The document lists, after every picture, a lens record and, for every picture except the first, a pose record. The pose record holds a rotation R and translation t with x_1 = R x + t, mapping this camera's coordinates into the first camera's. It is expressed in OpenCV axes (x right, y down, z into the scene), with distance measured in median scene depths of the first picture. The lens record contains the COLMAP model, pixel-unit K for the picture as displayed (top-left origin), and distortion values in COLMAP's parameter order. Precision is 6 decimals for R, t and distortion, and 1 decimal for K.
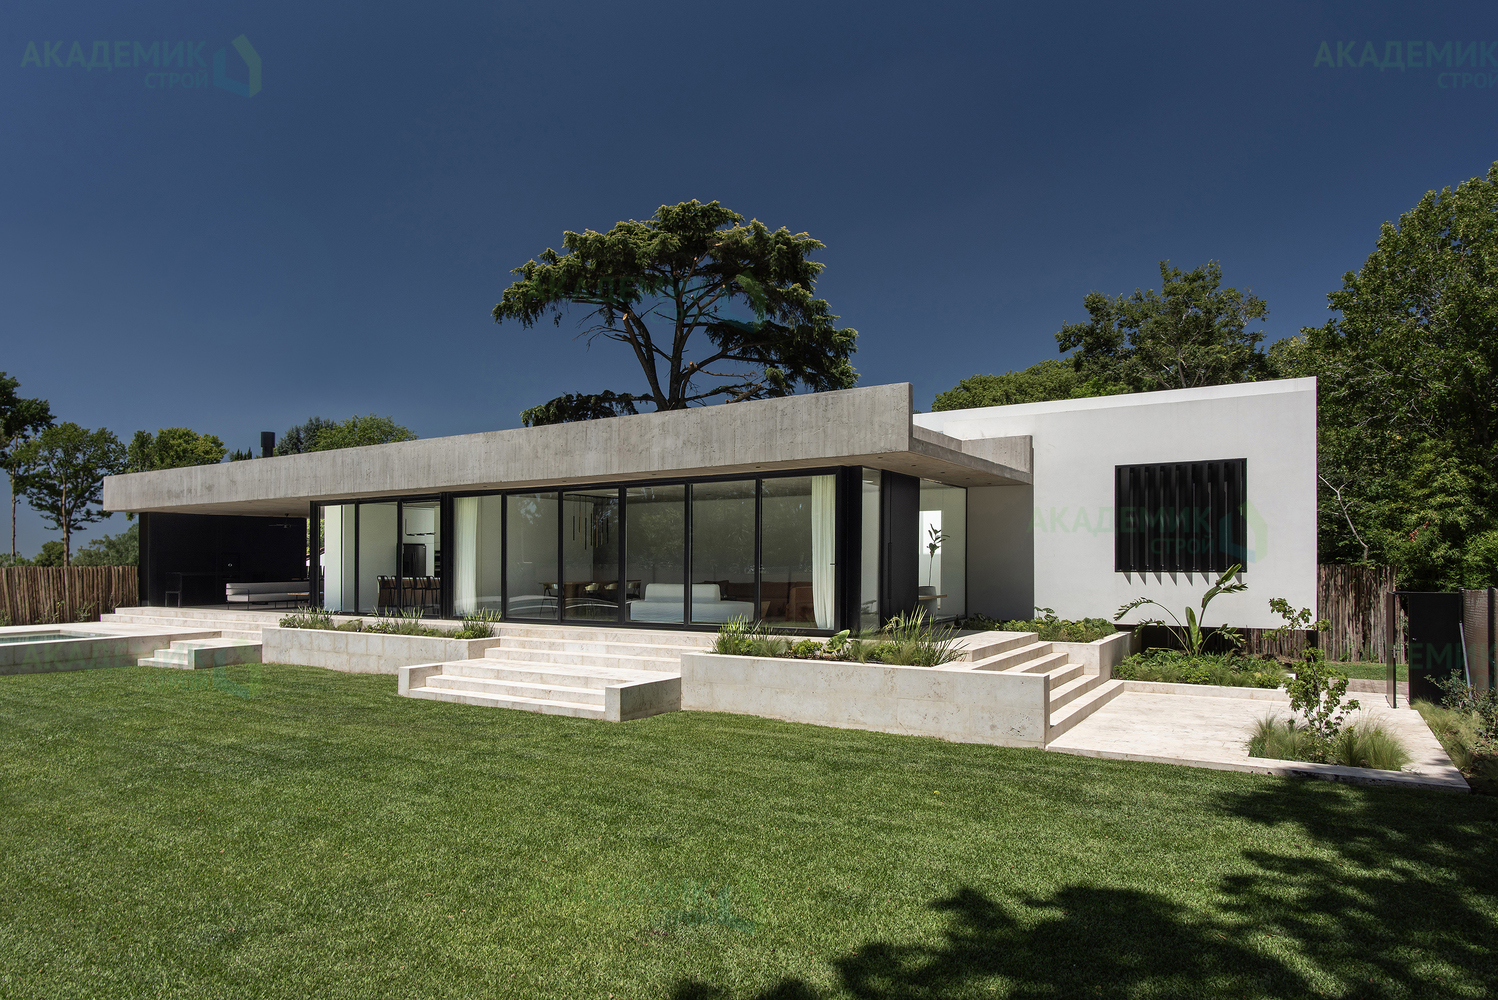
lens RADIAL K [[866.9, 0, 821.2], [0, 866.9, 497.2], [0, 0, 1]] dist [-0.002118, -0.002968]
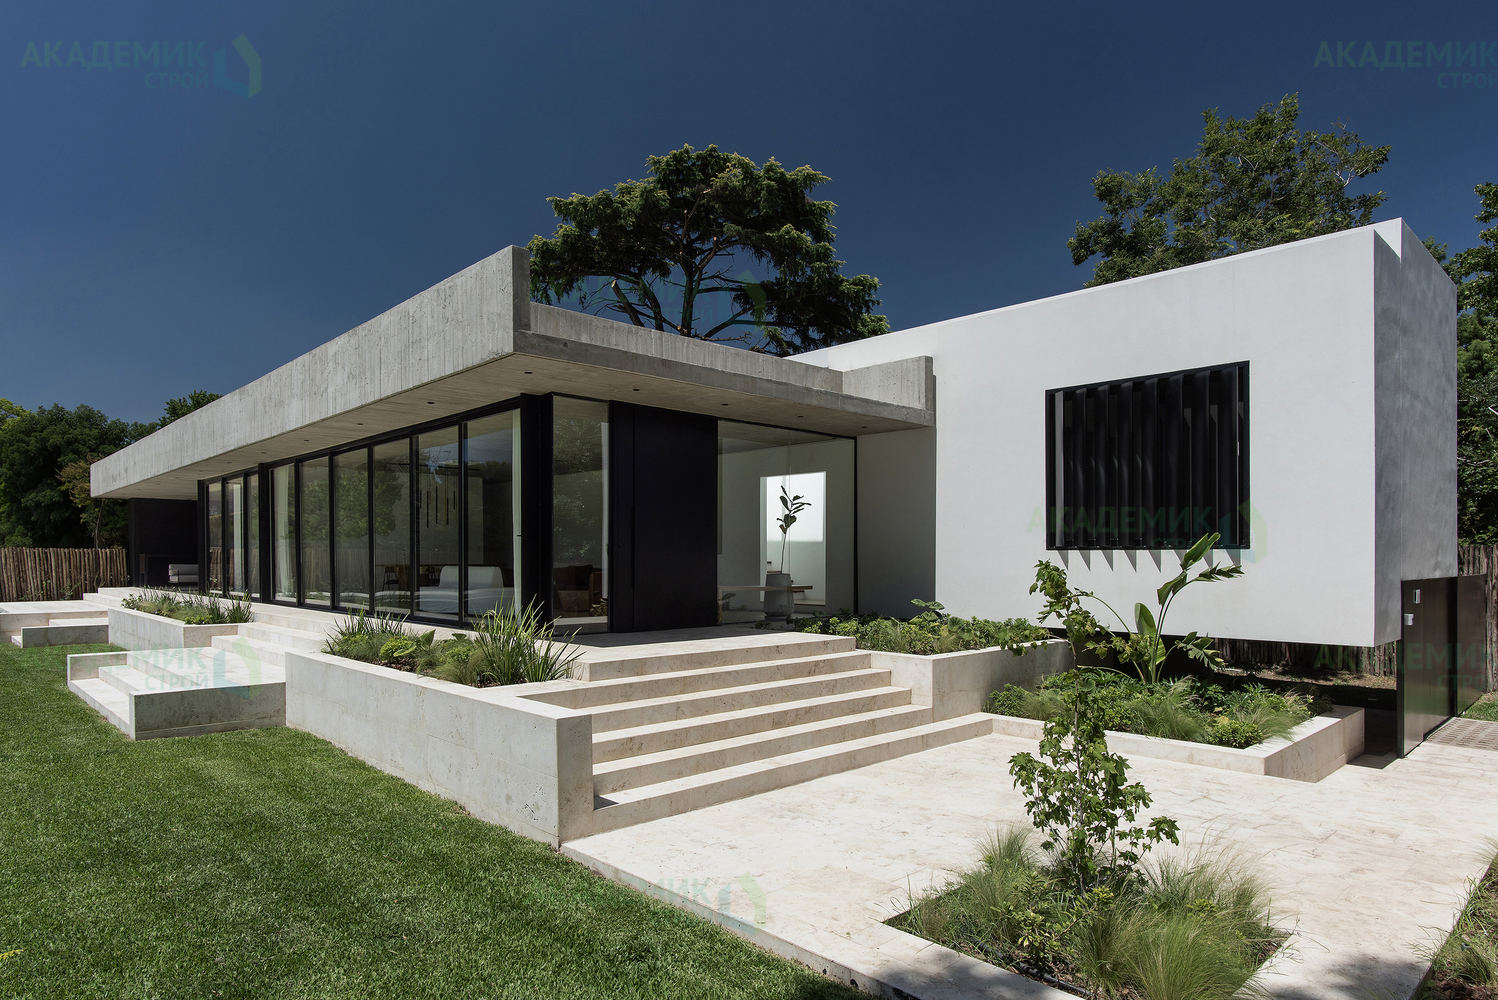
lens RADIAL K [[857.1, 0, 708.7], [0, 857.1, 531.2], [0, 0, 1]] dist [0.002454, 0.000474]
pose [[0.954567, -0.006590, -0.297923, 0.289405], [0.020238, 0.998881, 0.042749, 0.038577], [0.297308, -0.046836, 0.953632, 0.294070]]
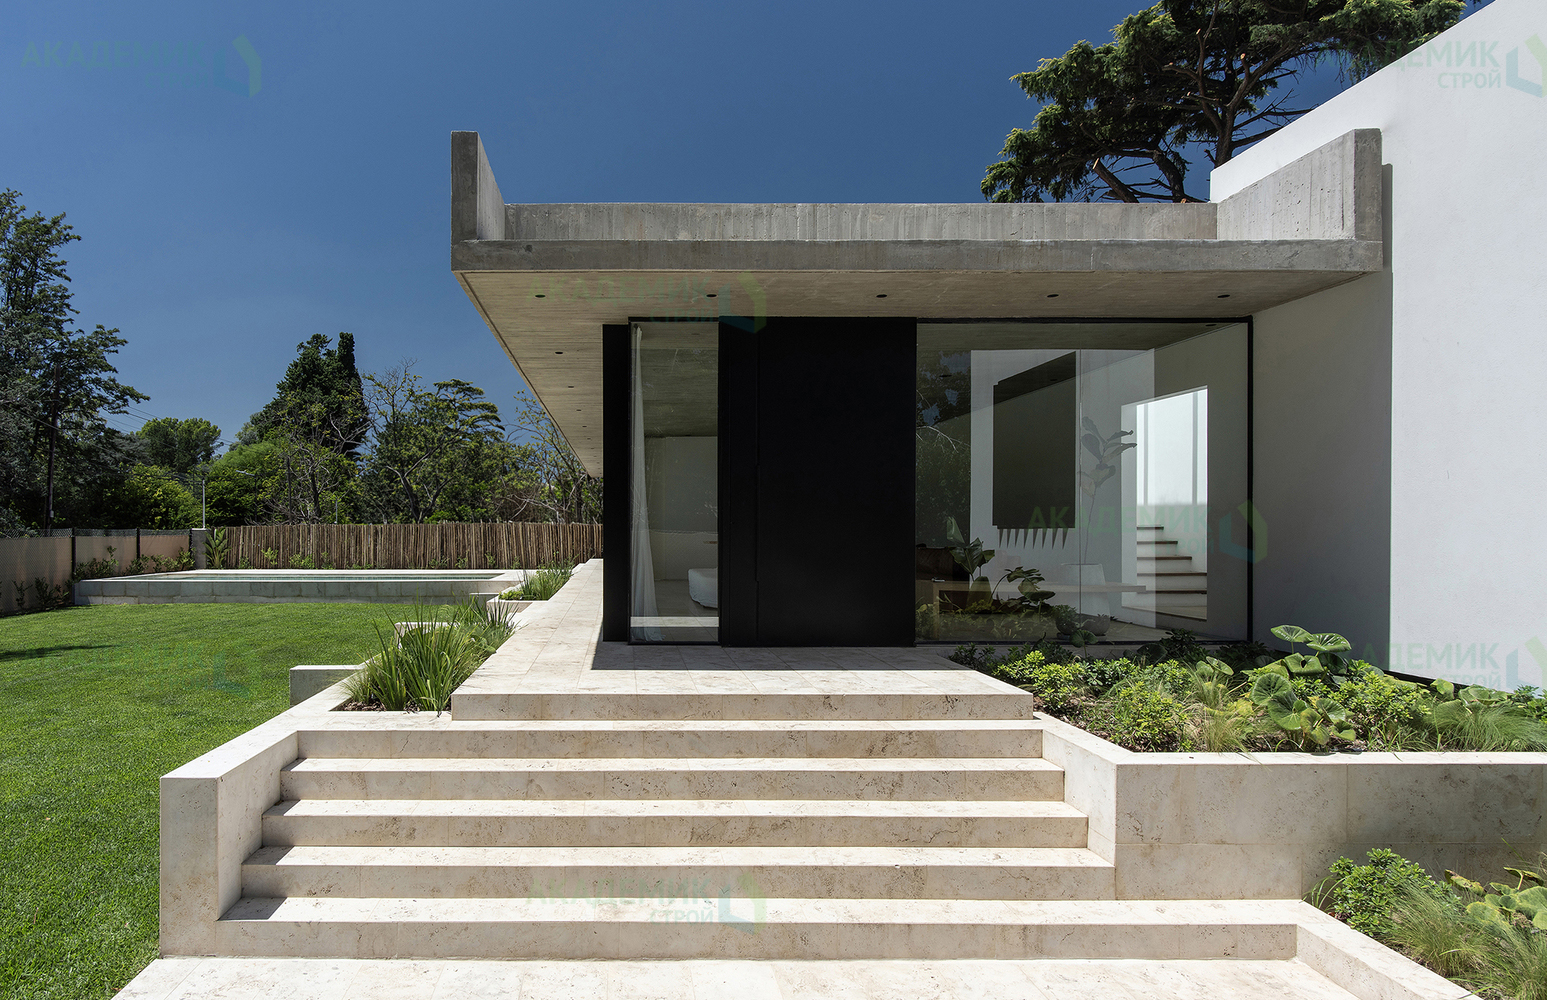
lens RADIAL K [[907.7, 0, 770.6], [0, 907.7, 509.9], [0, 0, 1]] dist [-0.003935, -0.001112]
pose [[0.517502, -0.013346, -0.855578, 0.514081], [0.064128, 0.997671, 0.023225, 0.067042], [0.853276, -0.066885, 0.517153, 0.792778]]
